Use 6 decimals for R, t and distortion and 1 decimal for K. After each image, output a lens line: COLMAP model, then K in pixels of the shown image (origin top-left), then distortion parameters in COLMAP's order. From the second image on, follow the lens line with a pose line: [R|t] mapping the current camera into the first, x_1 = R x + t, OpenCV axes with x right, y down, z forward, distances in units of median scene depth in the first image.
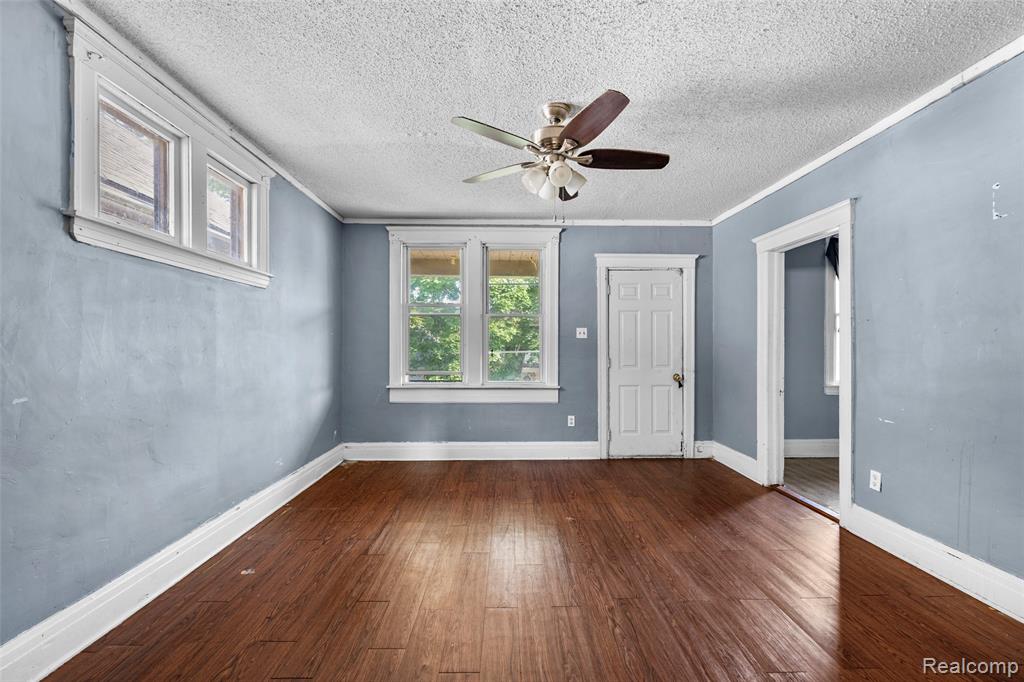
lens RADIAL K [[418.1, 0, 513.4], [0, 418.1, 347.1], [0, 0, 1]] dist [0.003255, -0.000828]
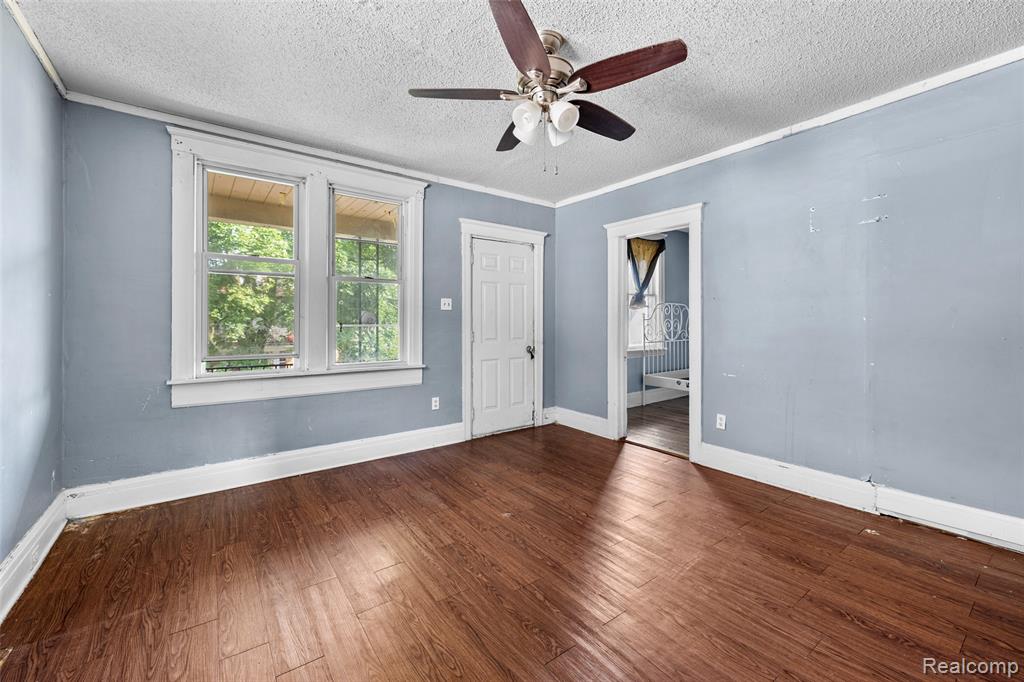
lens RADIAL K [[418.1, 0, 520.3], [0, 418.1, 320.5], [0, 0, 1]] dist [0.003255, -0.000828]
pose [[0.809775, 0.000543, 0.586741, -0.239596], [0.000062, 0.999999, -0.001010, 0.002694], [-0.586741, 0.000854, 0.809774, 0.183610]]
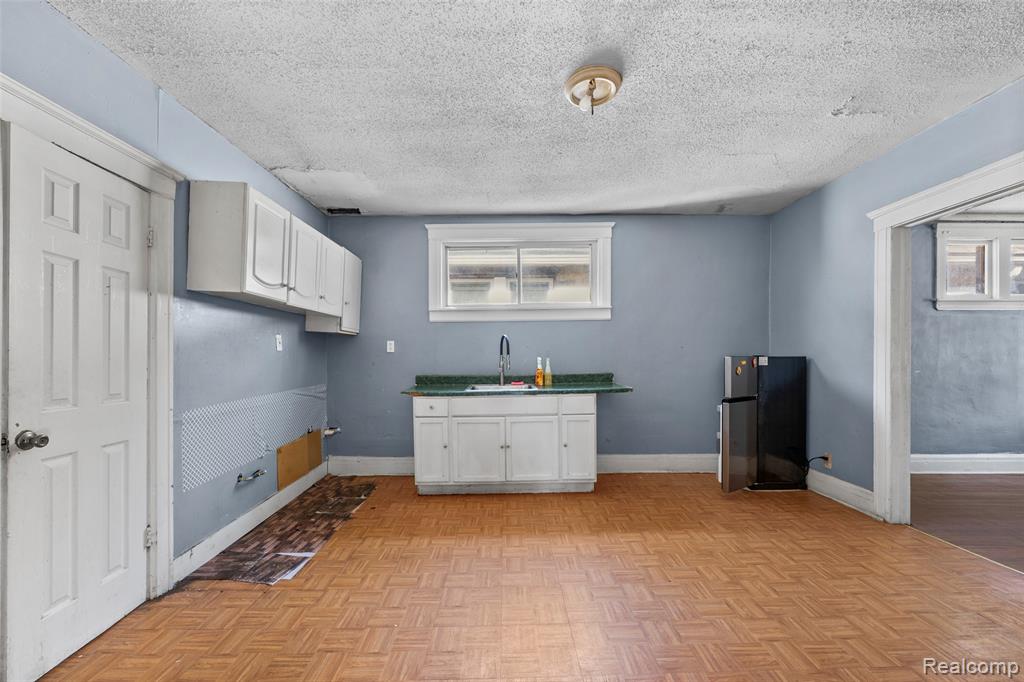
lens RADIAL K [[418.1, 0, 511.3], [0, 418.1, 344.4], [0, 0, 1]] dist [0.003255, -0.000828]
pose [[-0.015494, -0.000187, -0.999880, 0.531533], [-0.003554, 0.999994, -0.000132, -0.013728], [0.999874, 0.003551, -0.015494, -0.533245]]
